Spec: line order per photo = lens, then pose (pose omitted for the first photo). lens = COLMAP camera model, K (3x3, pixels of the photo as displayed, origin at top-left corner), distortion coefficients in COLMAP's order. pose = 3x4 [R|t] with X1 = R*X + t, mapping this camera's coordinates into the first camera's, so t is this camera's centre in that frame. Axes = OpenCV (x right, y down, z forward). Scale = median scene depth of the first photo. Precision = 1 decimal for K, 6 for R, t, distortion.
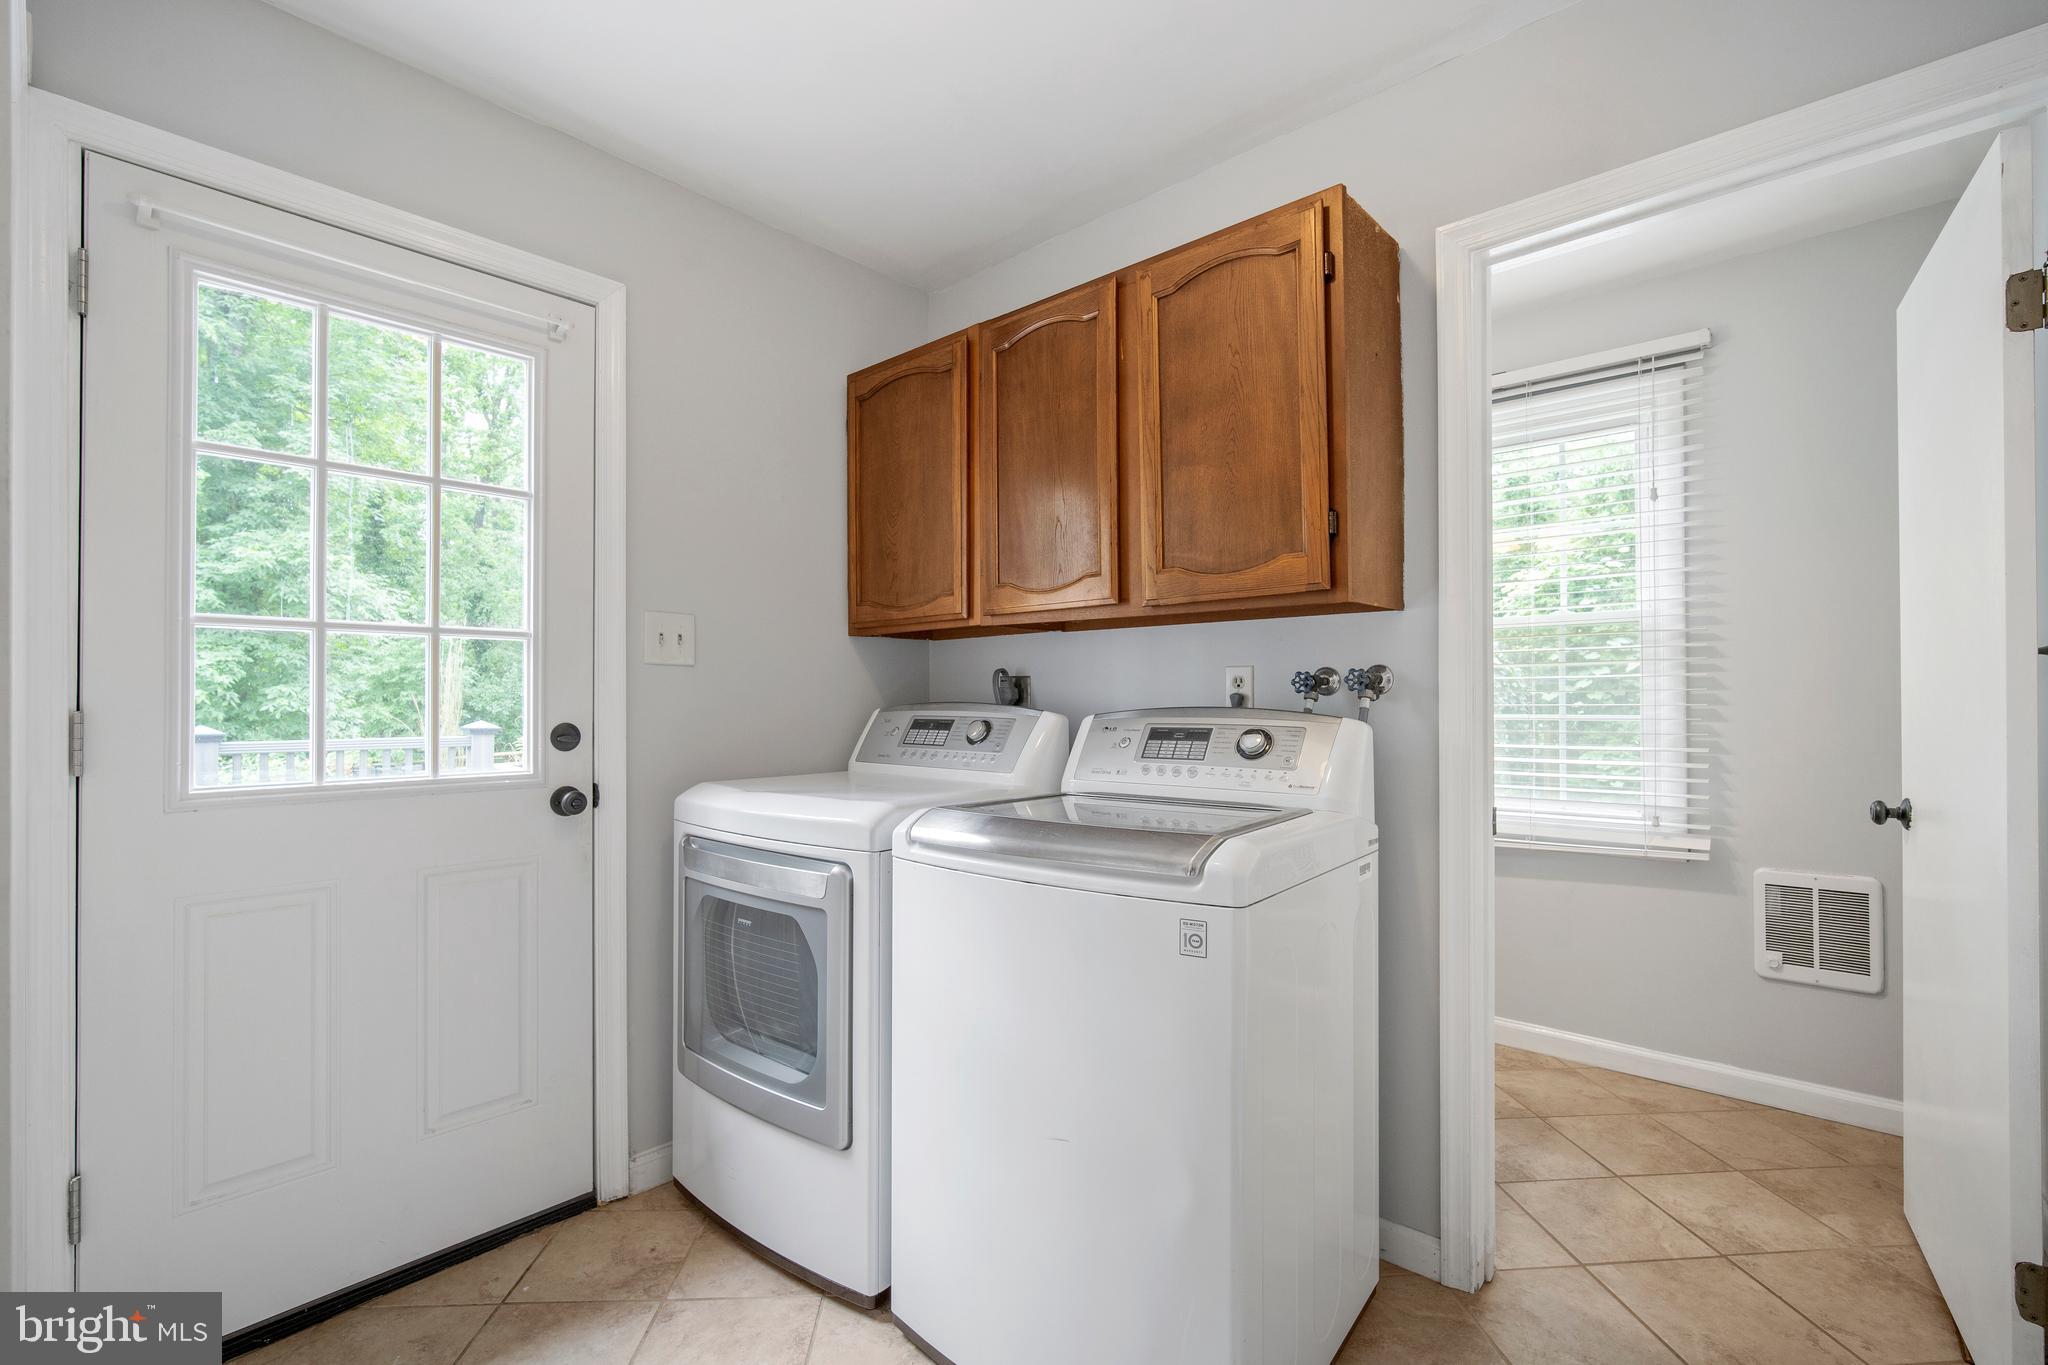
lens RADIAL K [[922.7, 0, 1030.3], [0, 922.7, 700.1], [0, 0, 1]] dist [-0.002568, 0.000028]
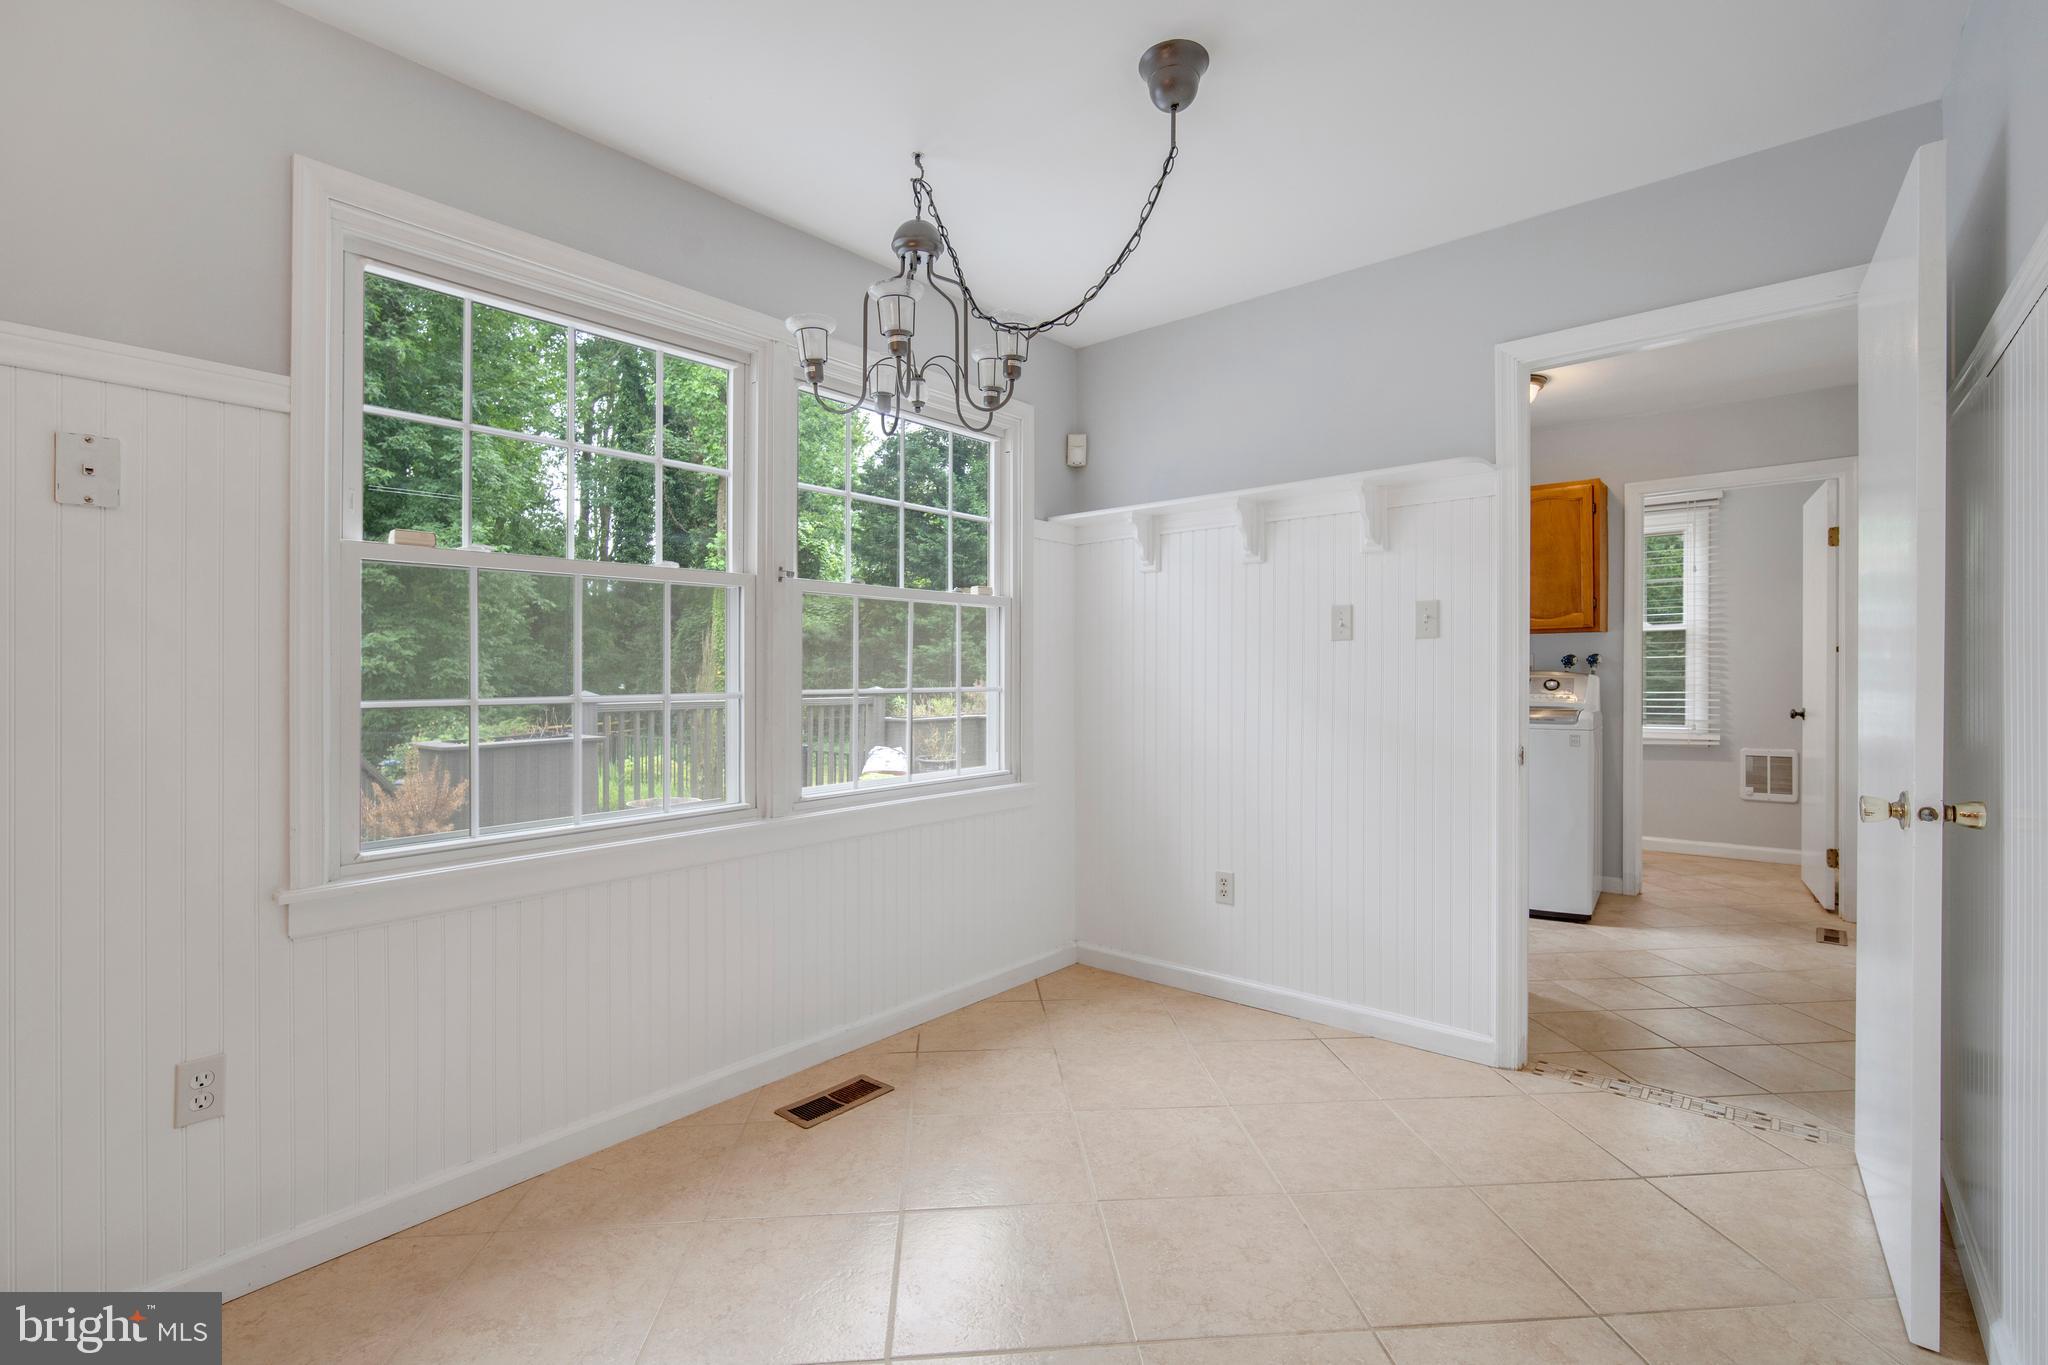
lens RADIAL K [[899.0, 0, 1027.3], [0, 899.0, 677.9], [0, 0, 1]] dist [-0.013699, -0.000086]
pose [[0.999994, 0.002350, 0.002668, -0.898785], [-0.002367, 0.999977, 0.006428, 0.012328], [-0.002653, -0.006434, 0.999976, -1.090205]]
